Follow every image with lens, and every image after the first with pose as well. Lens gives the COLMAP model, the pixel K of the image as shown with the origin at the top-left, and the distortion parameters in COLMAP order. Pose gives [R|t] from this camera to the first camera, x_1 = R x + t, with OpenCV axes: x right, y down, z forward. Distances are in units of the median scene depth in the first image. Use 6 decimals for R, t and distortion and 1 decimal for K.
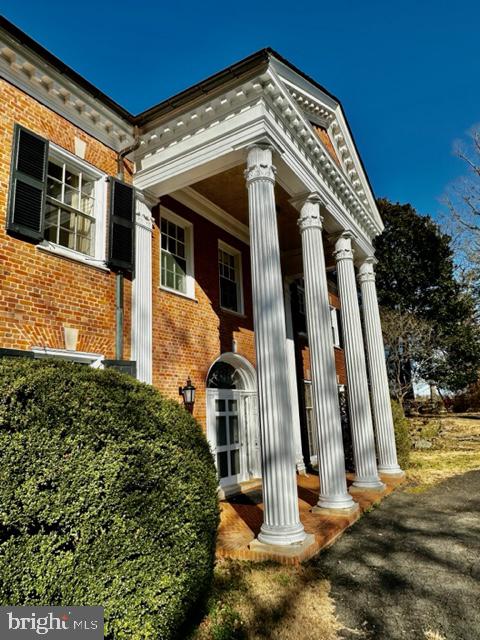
lens RADIAL K [[419.9, 0, 240.0], [0, 419.9, 320.0], [0, 0, 1]] dist [0.000039, 0.000021]
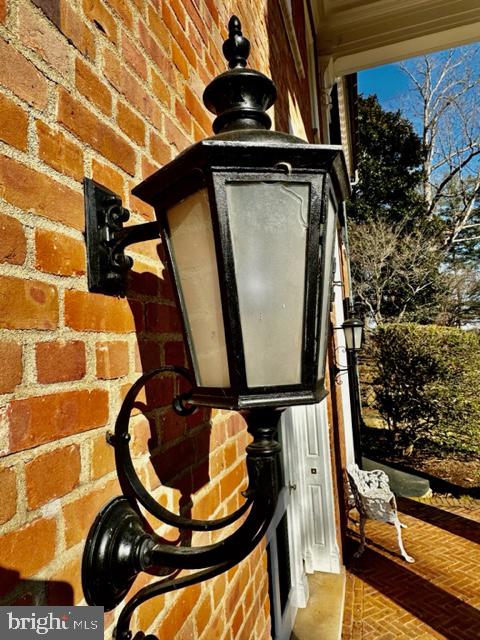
lens RADIAL K [[428.7, 0, 240.0], [0, 428.7, 320.0], [0, 0, 1]] dist [-0.000025, -0.000042]
pose [[0.967772, 0.002020, 0.251821, -0.106433], [-0.033732, 0.991996, 0.121678, 0.134630], [-0.249559, -0.126251, 0.960094, 0.698351]]
